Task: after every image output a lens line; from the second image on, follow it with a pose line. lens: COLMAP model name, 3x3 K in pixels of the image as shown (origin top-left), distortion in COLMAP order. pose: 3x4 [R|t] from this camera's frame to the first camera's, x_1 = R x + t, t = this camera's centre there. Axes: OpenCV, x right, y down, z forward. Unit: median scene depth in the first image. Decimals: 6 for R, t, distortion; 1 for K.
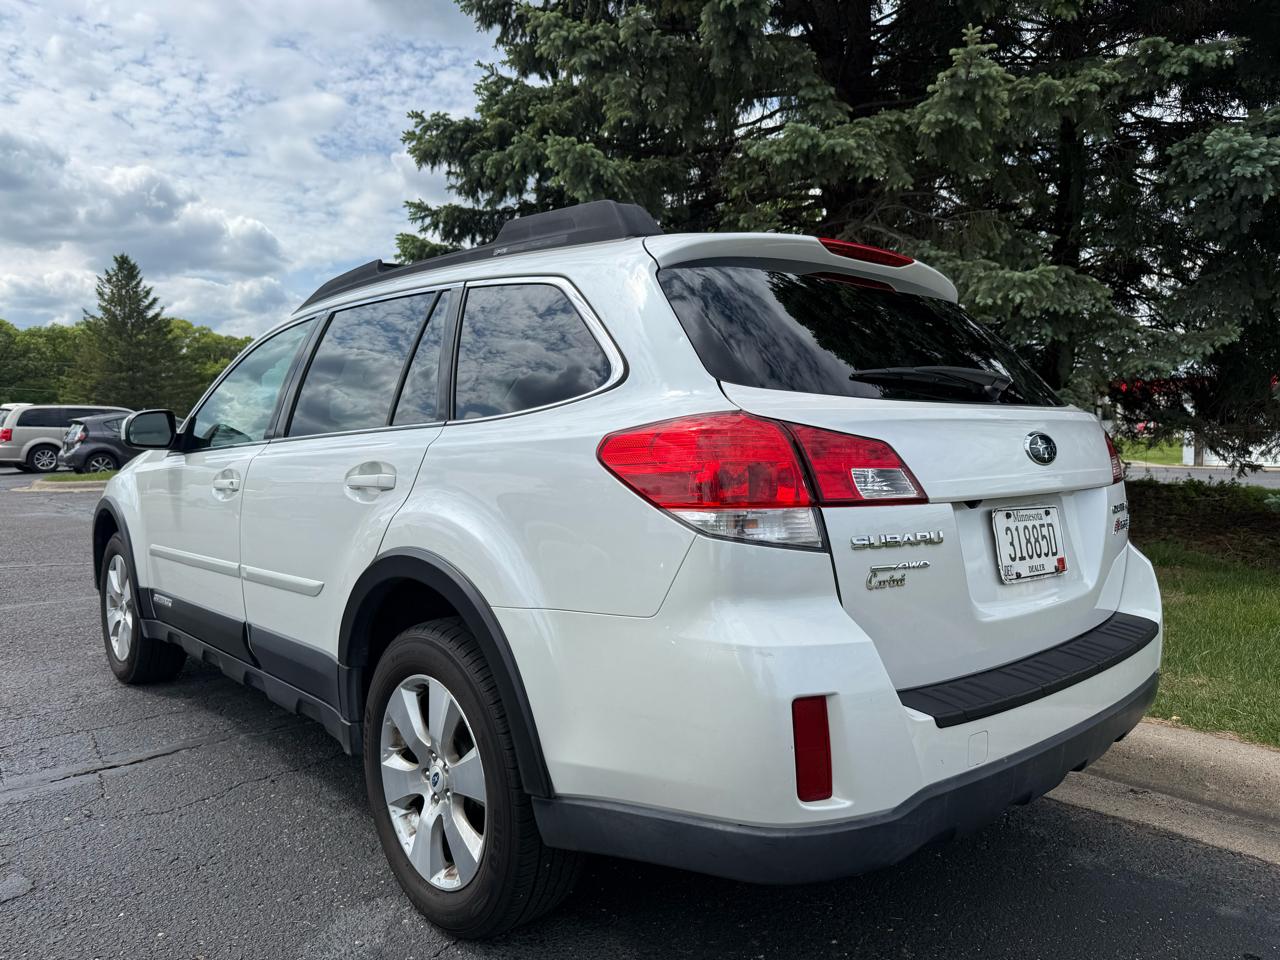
lens RADIAL K [[875.9, 0, 645.2], [0, 875.9, 454.4], [0, 0, 1]] dist [0.012187, -0.016314]
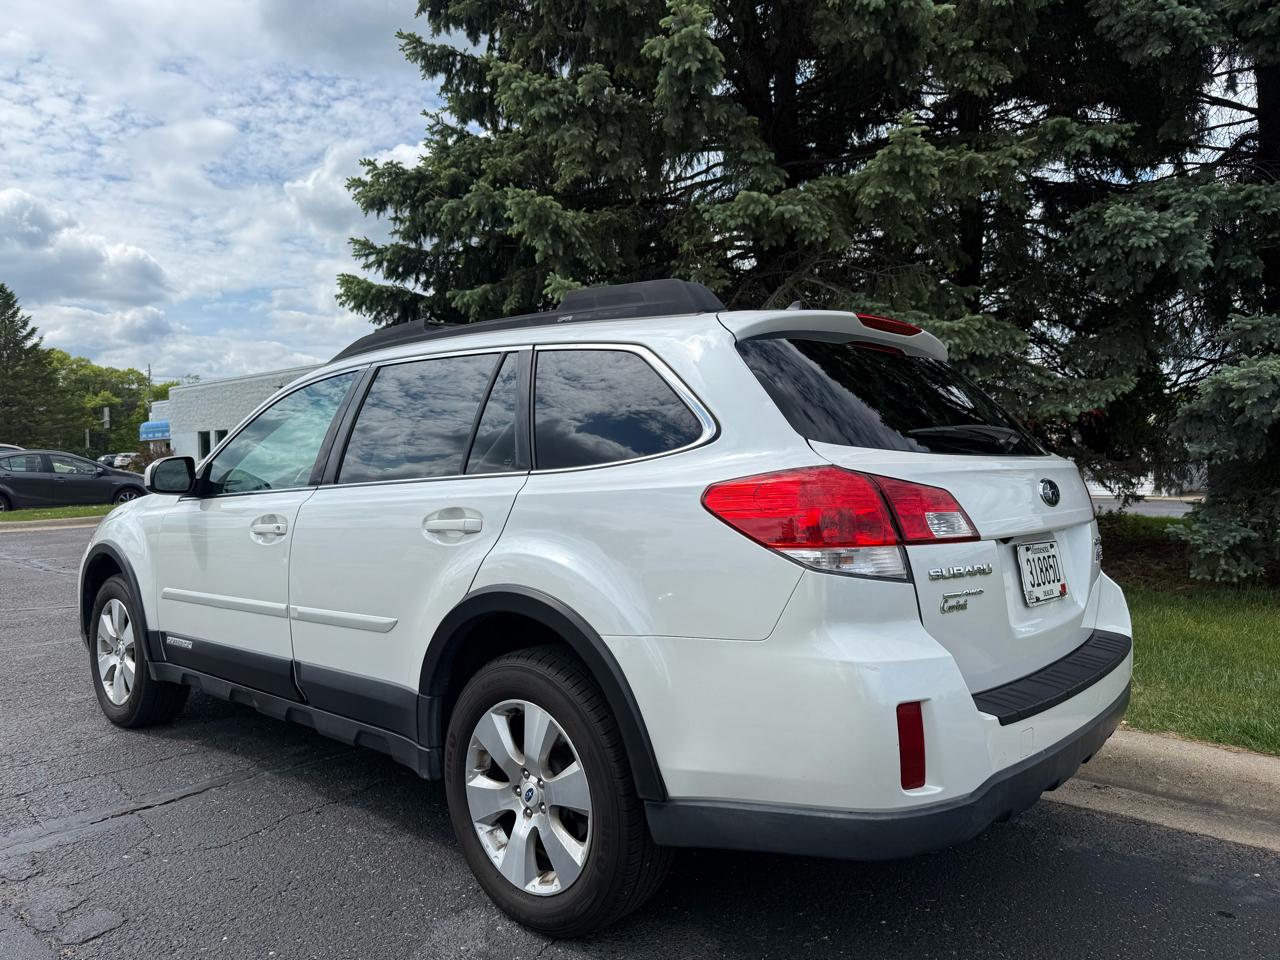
lens RADIAL K [[868.1, 0, 637.2], [0, 868.1, 464.5], [0, 0, 1]] dist [0.037507, -0.039786]
pose [[0.994851, -0.005522, 0.101198, -0.190822], [0.008228, 0.999619, -0.026335, -0.015211], [-0.101014, 0.027032, 0.994518, -0.109624]]
